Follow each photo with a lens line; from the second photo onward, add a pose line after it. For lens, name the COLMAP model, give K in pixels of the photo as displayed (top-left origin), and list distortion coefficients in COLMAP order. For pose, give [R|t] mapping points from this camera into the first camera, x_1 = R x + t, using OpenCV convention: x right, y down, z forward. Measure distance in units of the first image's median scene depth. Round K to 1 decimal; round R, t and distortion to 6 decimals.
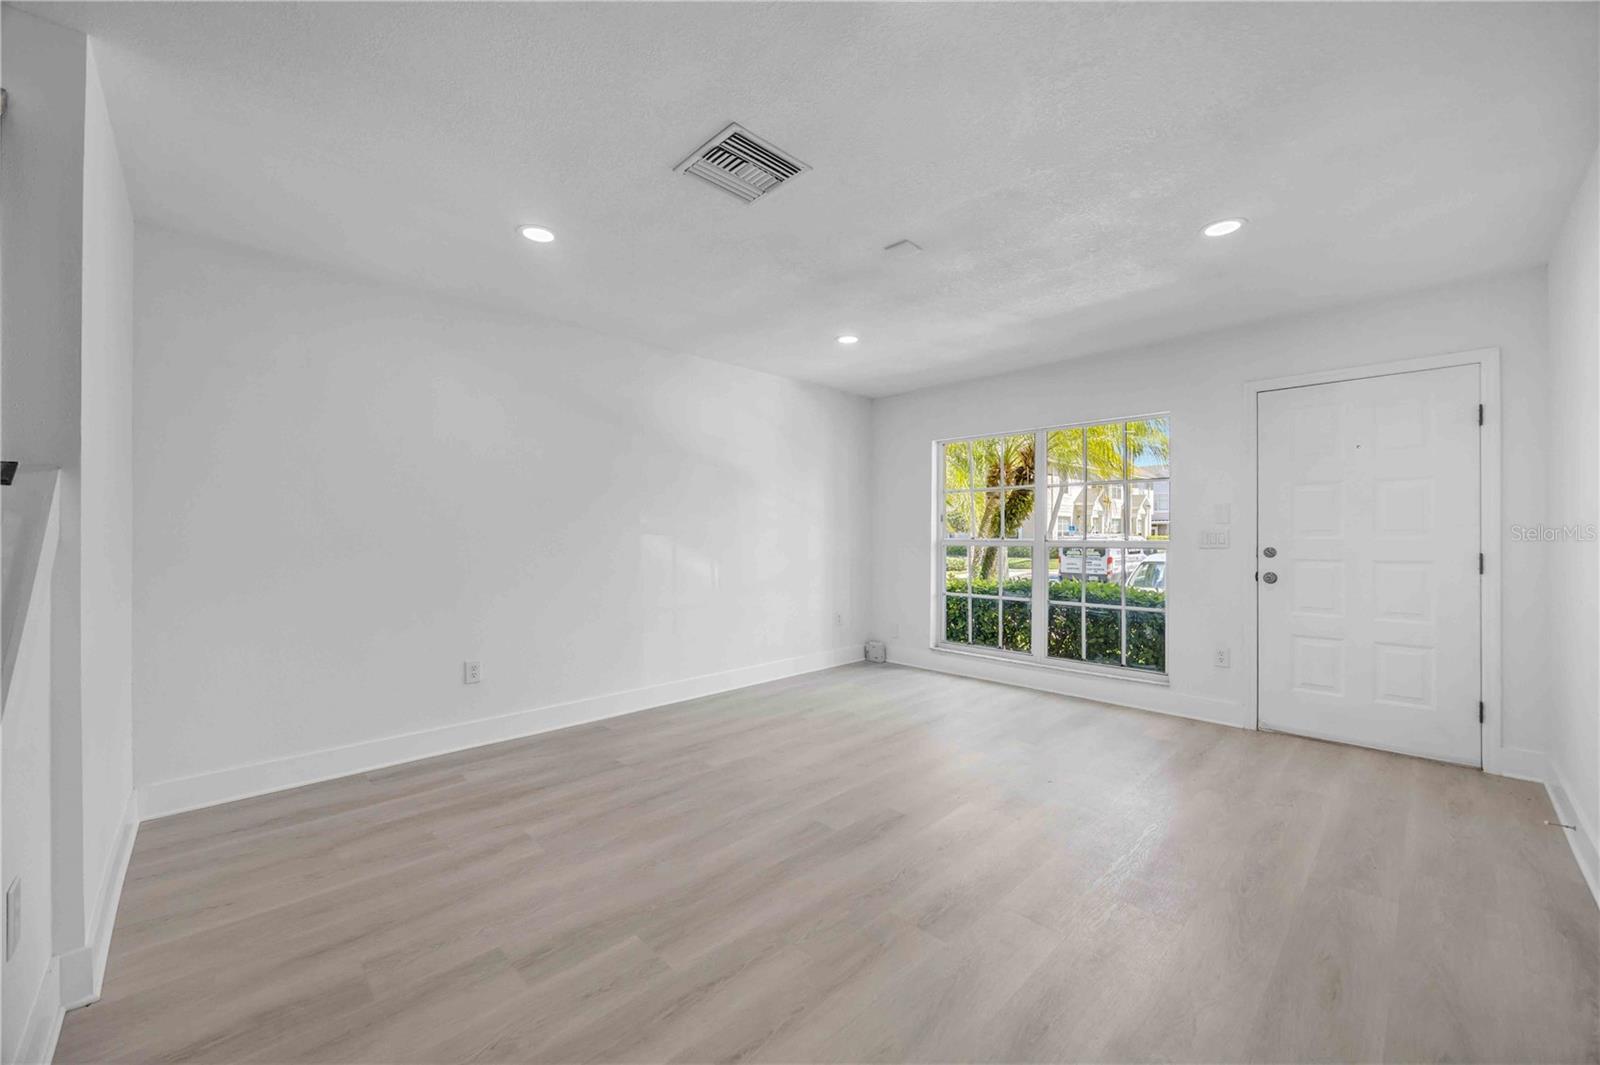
lens RADIAL K [[614.5, 0, 807.4], [0, 614.5, 535.3], [0, 0, 1]] dist [-0.001660, 0.000197]
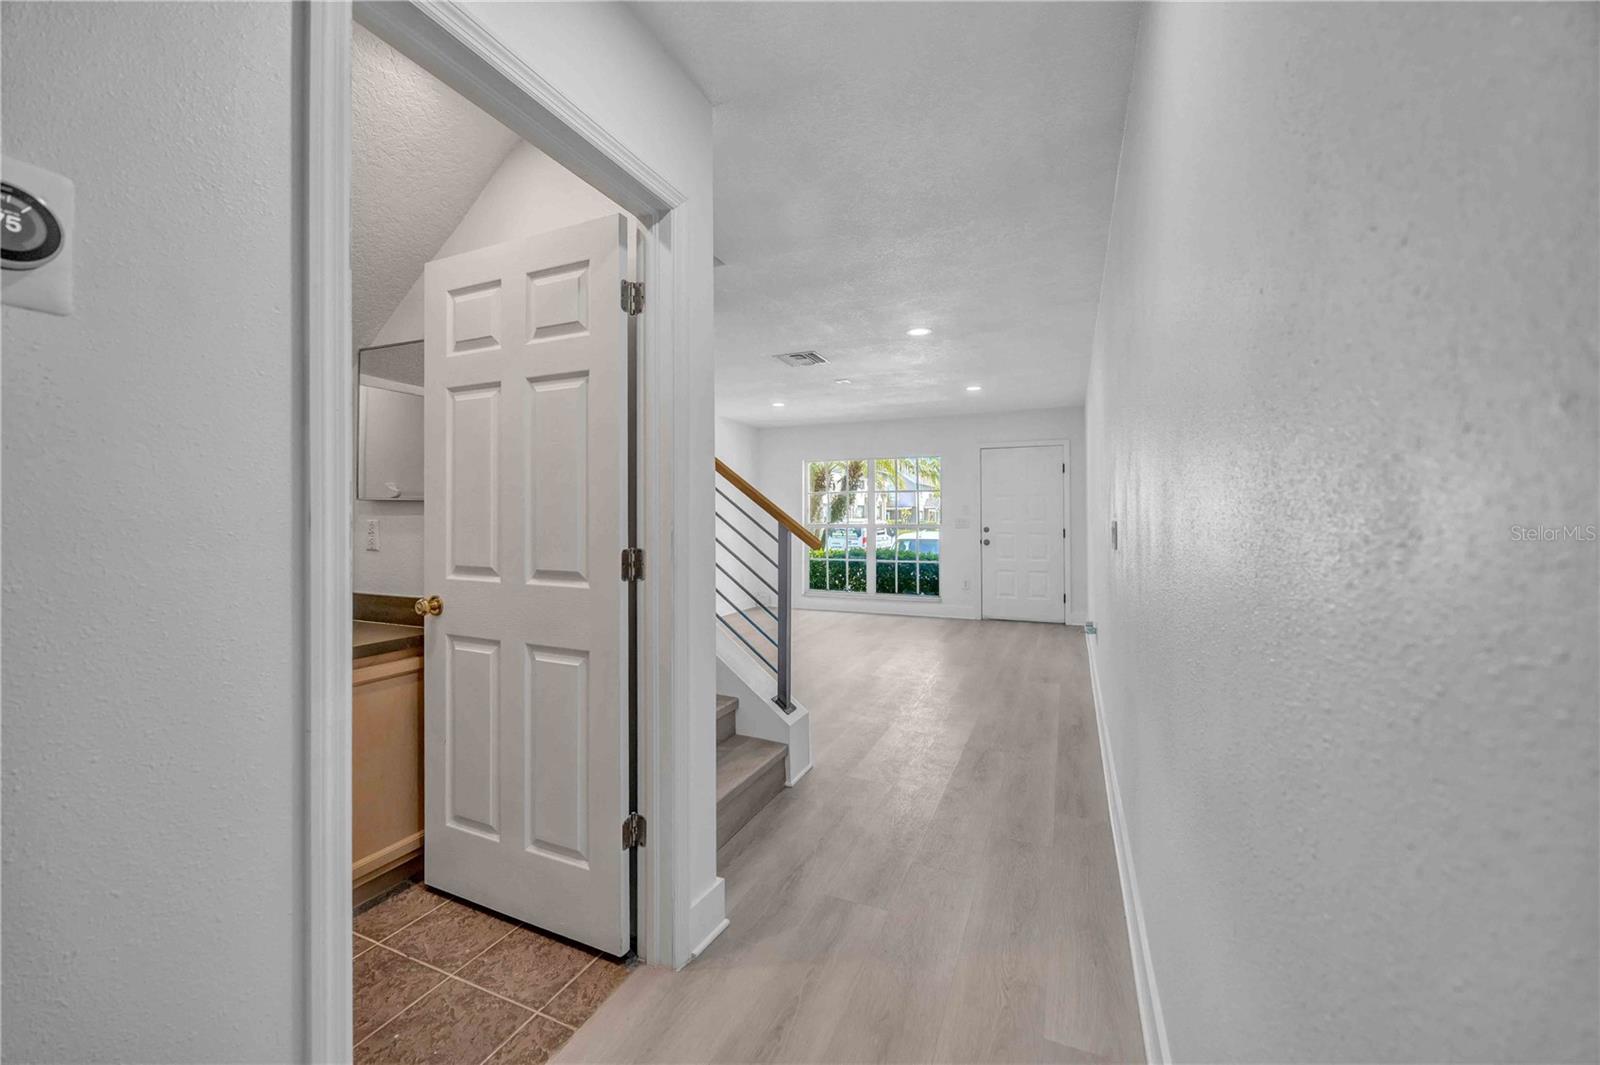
lens RADIAL K [[614.5, 0, 798.1], [0, 614.5, 517.7], [0, 0, 1]] dist [-0.001660, 0.000197]
pose [[0.928244, -0.002966, 0.371960, -0.487514], [0.004248, 0.999988, -0.002627, -0.007111], [-0.371948, 0.004019, 0.928245, -0.547734]]
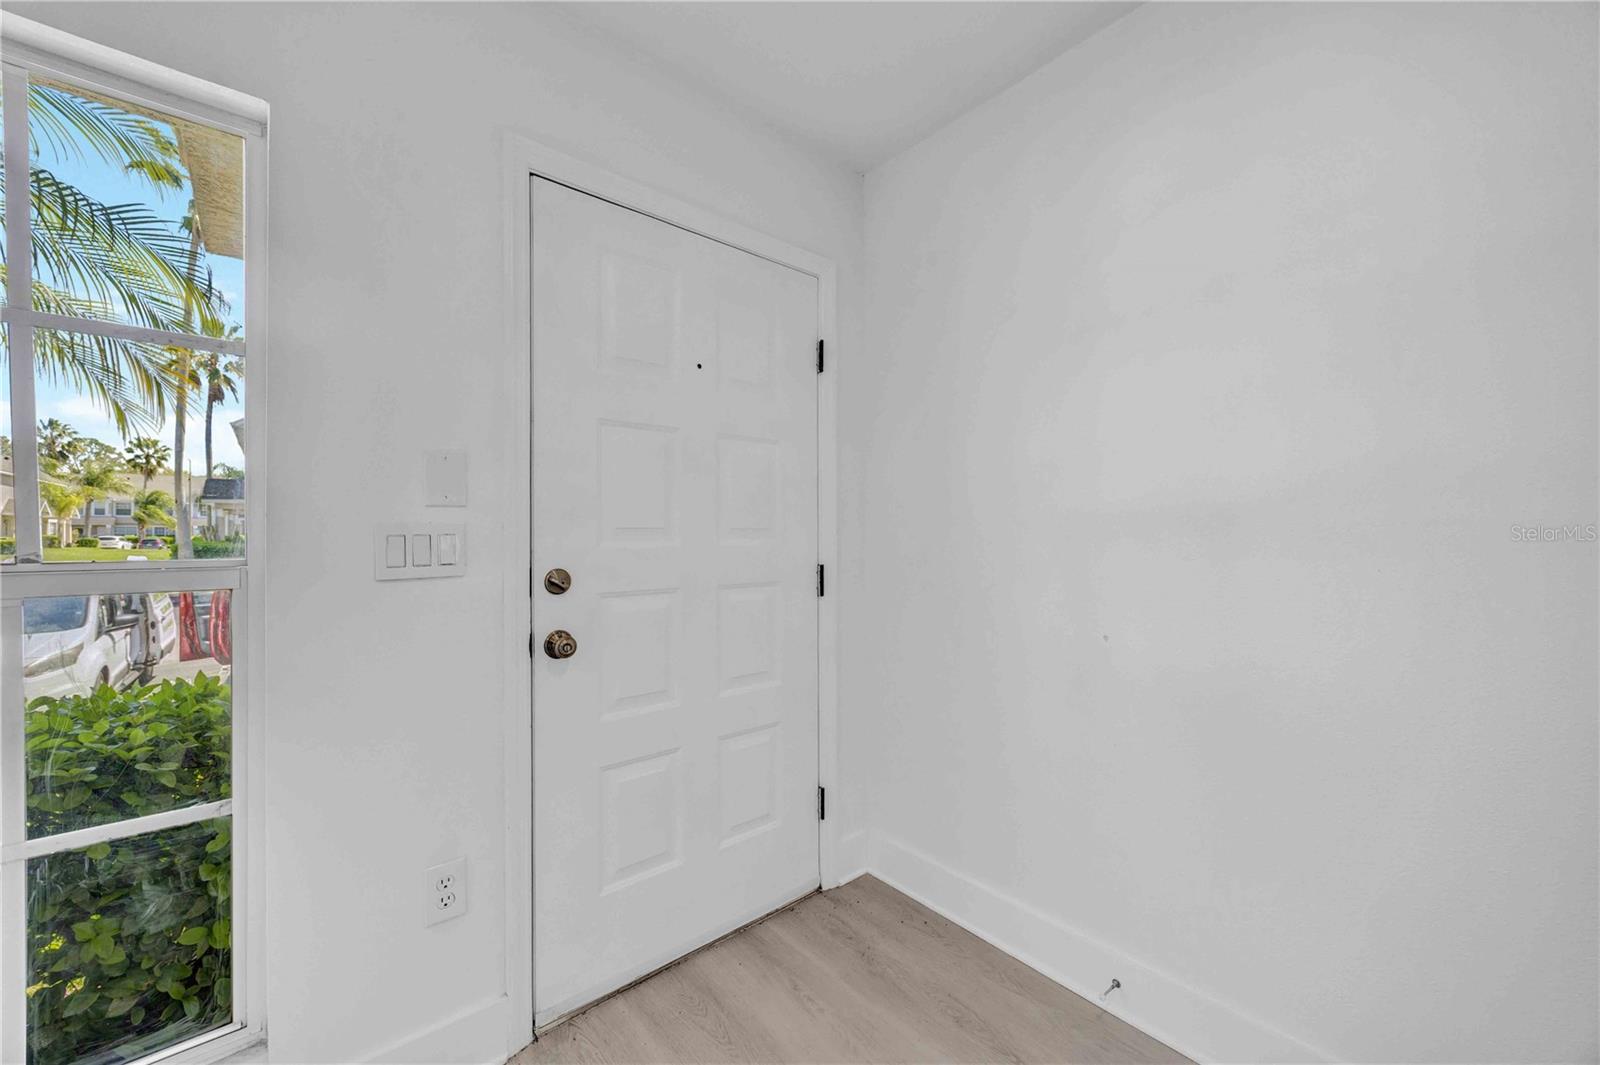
lens RADIAL K [[614.5, 0, 798.6], [0, 614.5, 535.9], [0, 0, 1]] dist [-0.001660, 0.000197]
pose [[0.070157, -0.005649, 0.997520, 0.315900], [0.001403, 0.999984, 0.005564, -0.004203], [-0.997535, 0.001010, 0.070163, 0.712502]]
